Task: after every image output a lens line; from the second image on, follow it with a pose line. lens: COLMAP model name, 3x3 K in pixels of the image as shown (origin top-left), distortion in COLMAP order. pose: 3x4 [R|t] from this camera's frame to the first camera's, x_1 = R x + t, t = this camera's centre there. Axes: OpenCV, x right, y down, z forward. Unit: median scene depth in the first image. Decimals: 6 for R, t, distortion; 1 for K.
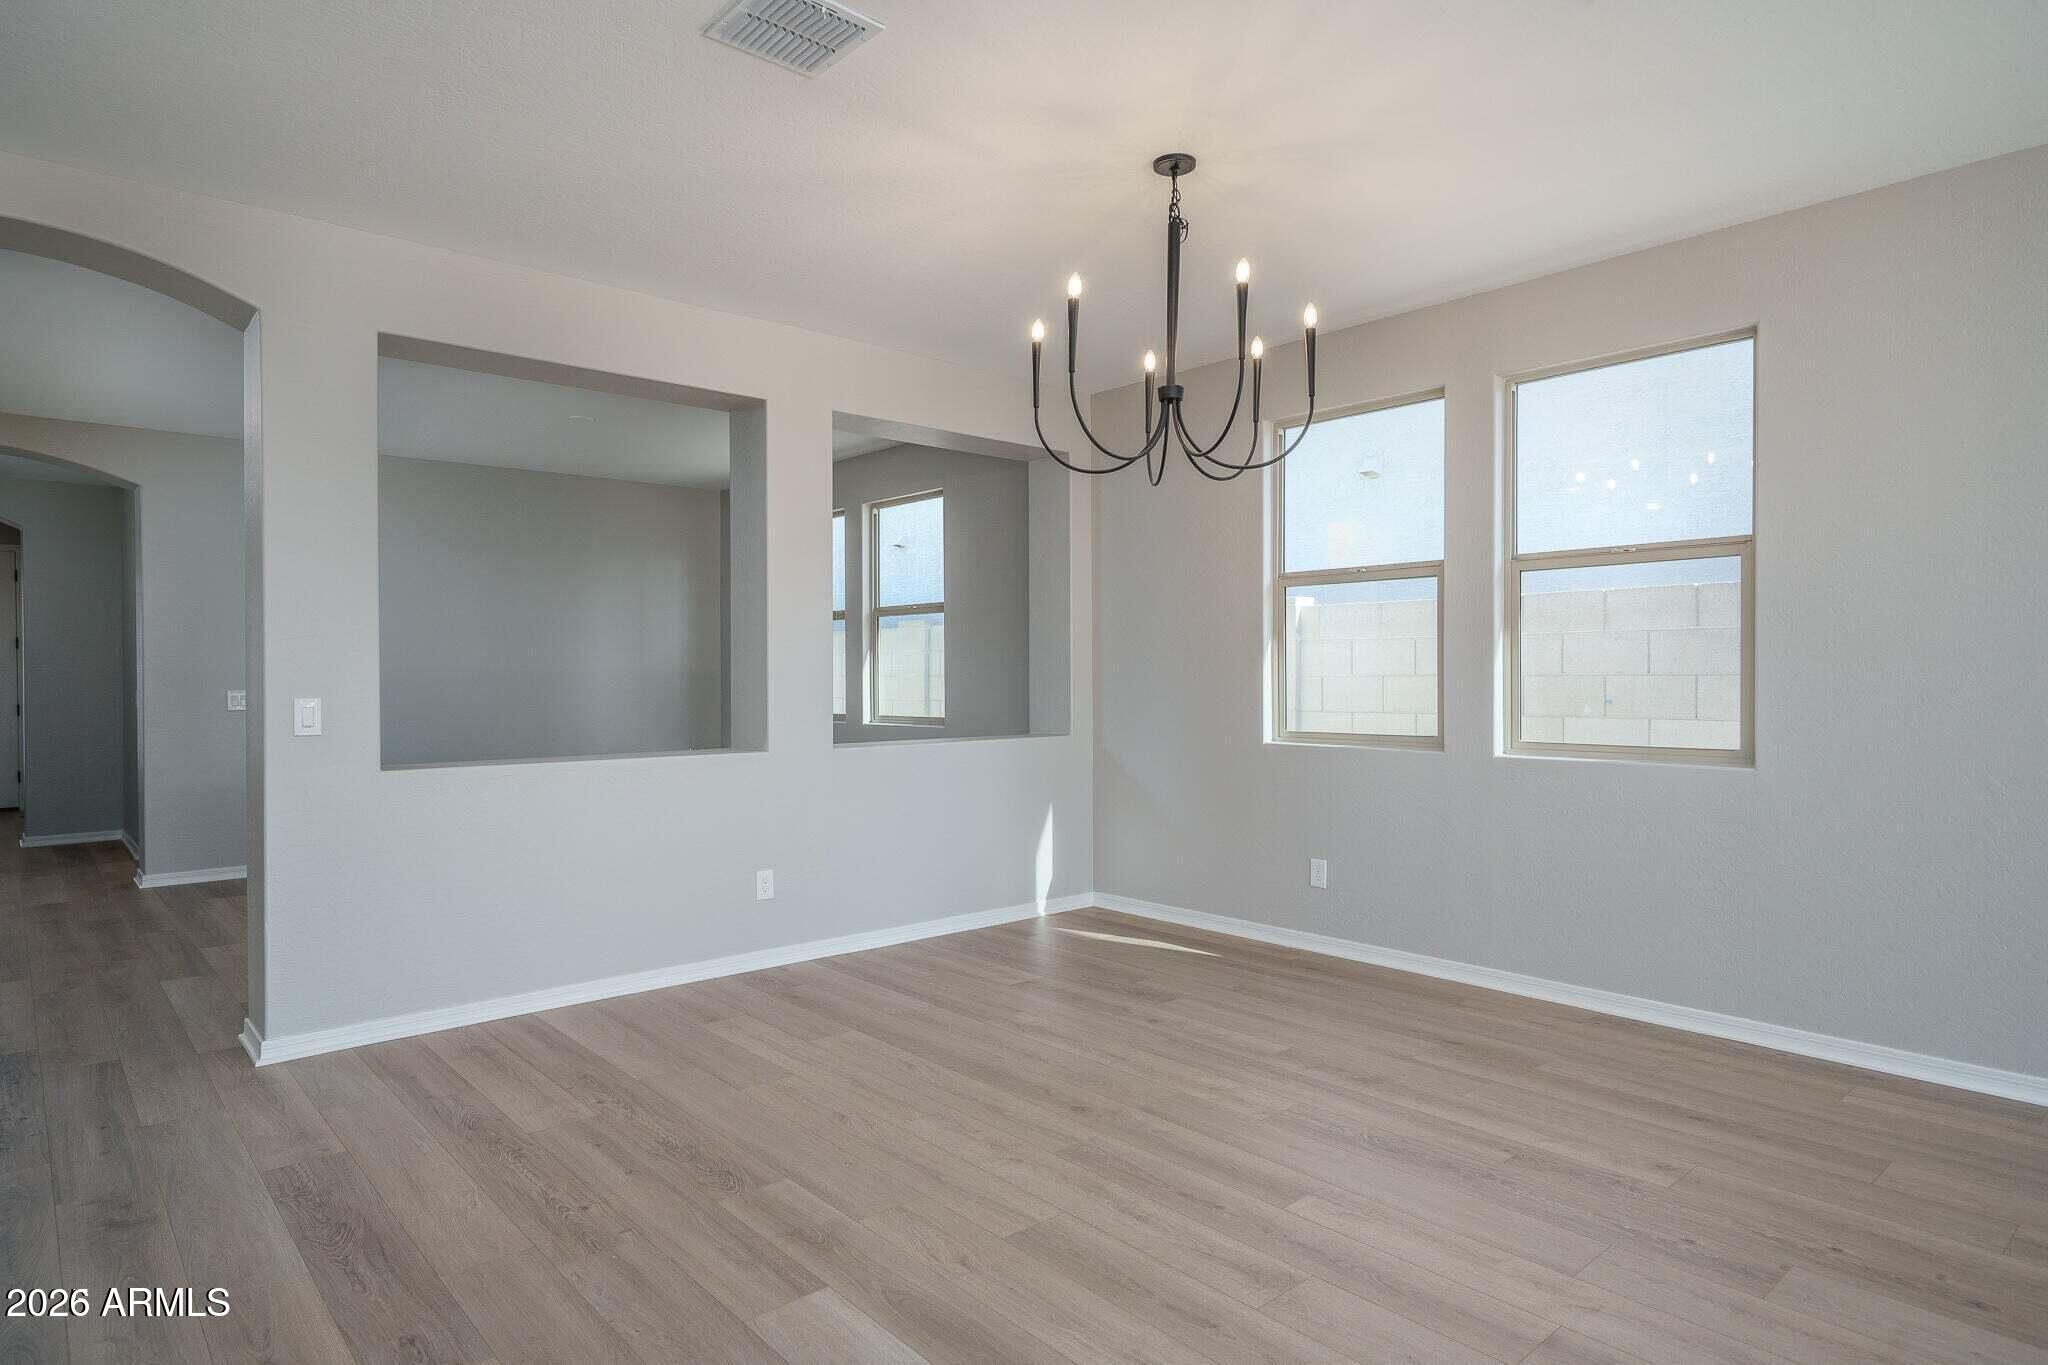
lens RADIAL K [[1181.0, 0, 1014.3], [0, 1181.0, 675.1], [0, 0, 1]] dist [0.015789, -0.003938]
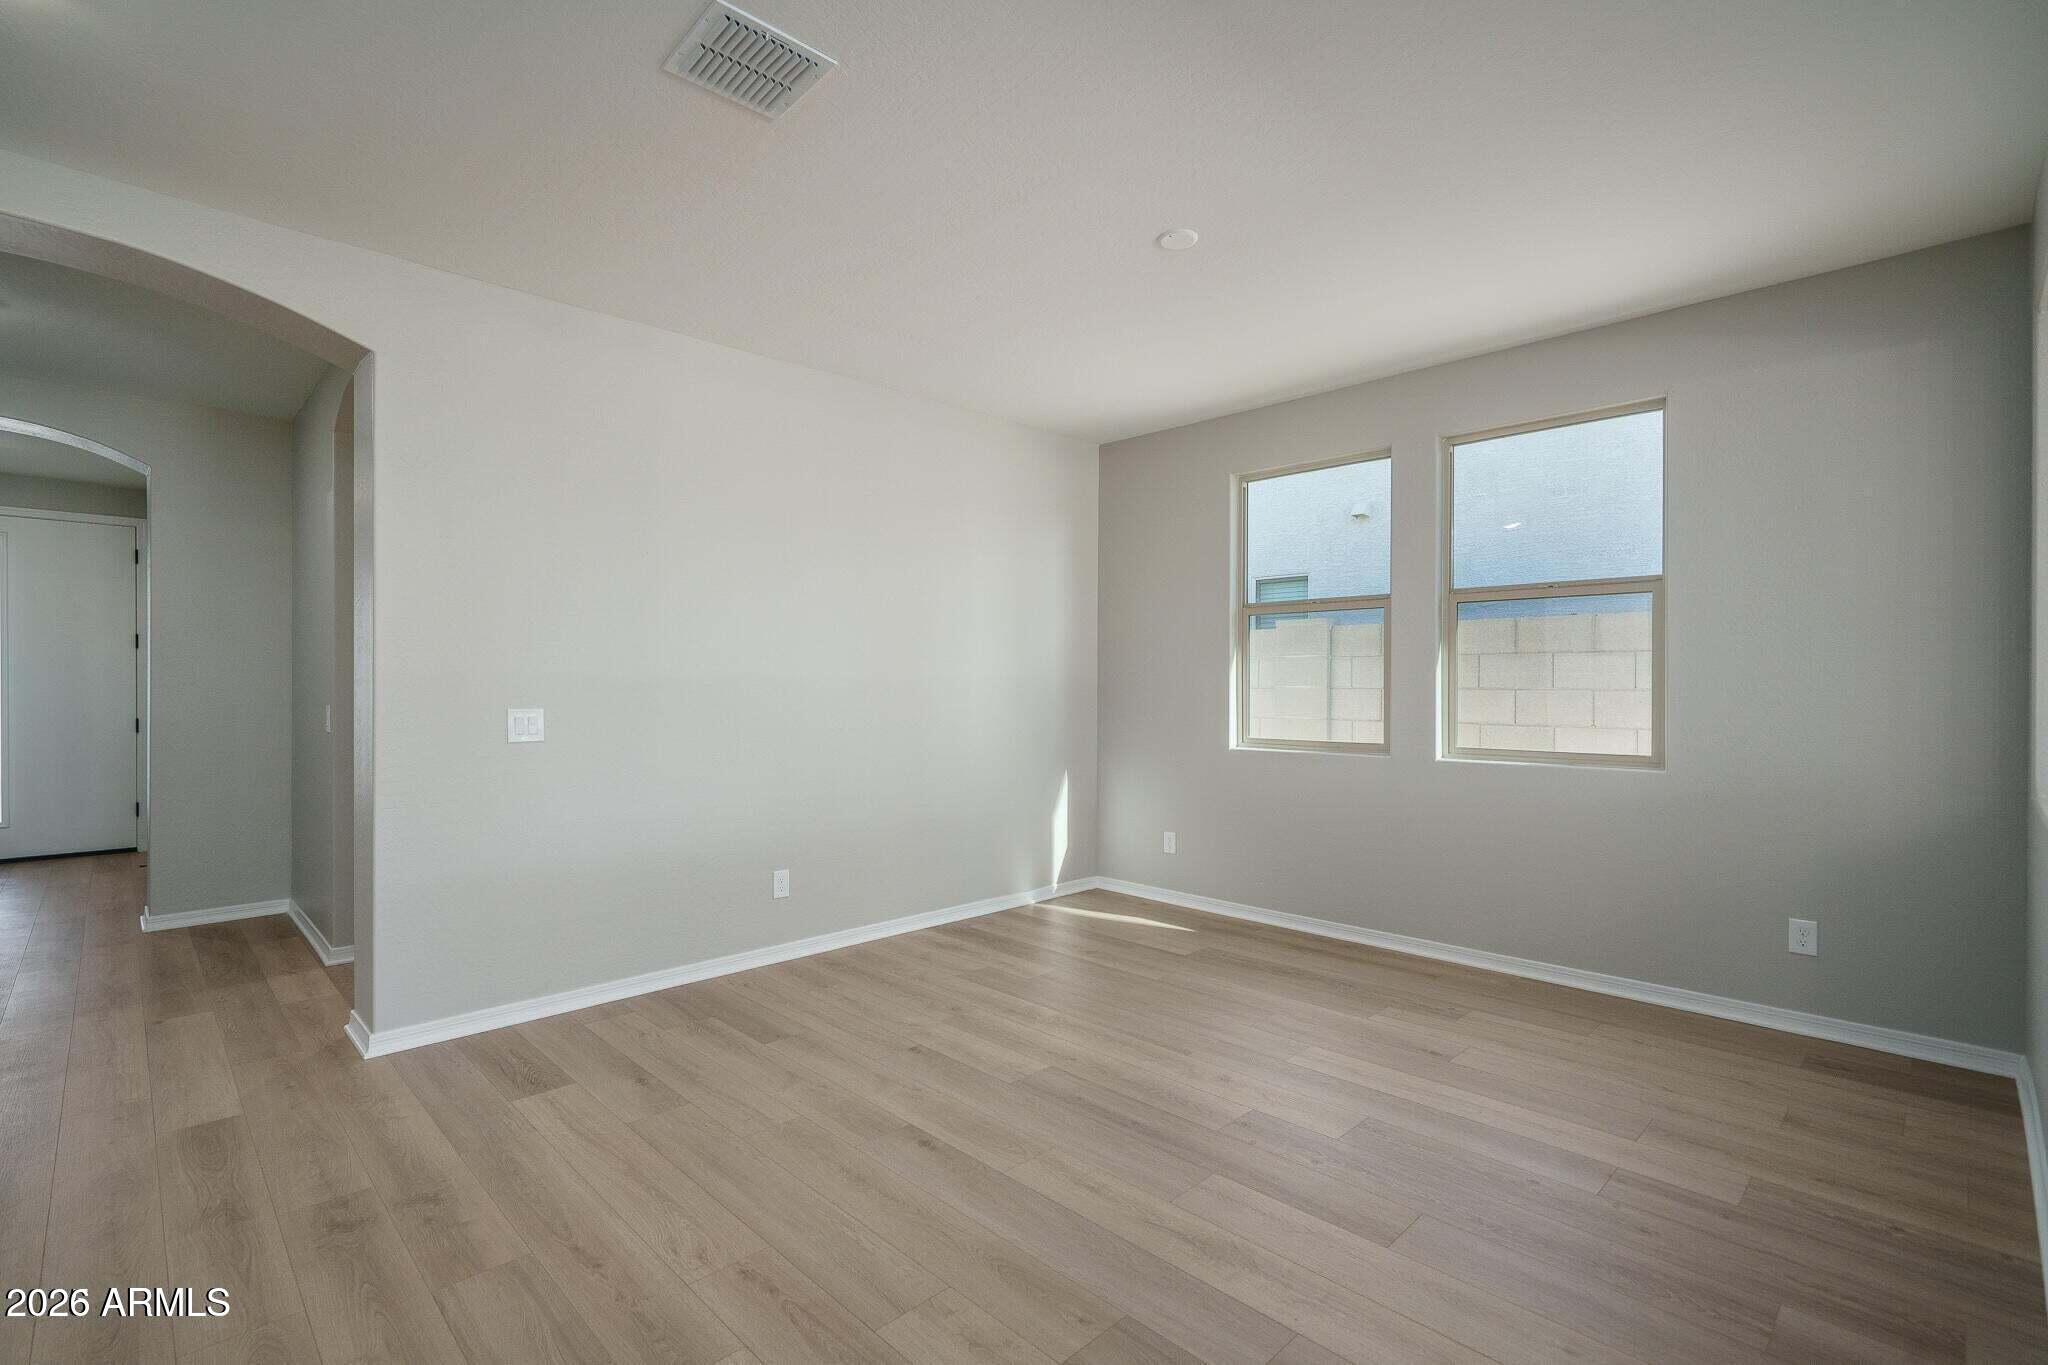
lens RADIAL K [[950.3, 0, 1010.6], [0, 950.3, 682.9], [0, 0, 1]] dist [-0.001354, 0.001502]
pose [[0.998681, 0.006927, 0.050877, -0.074839], [-0.006613, 0.999958, -0.006338, 0.000312], [-0.050919, 0.005993, 0.998685, 0.088000]]
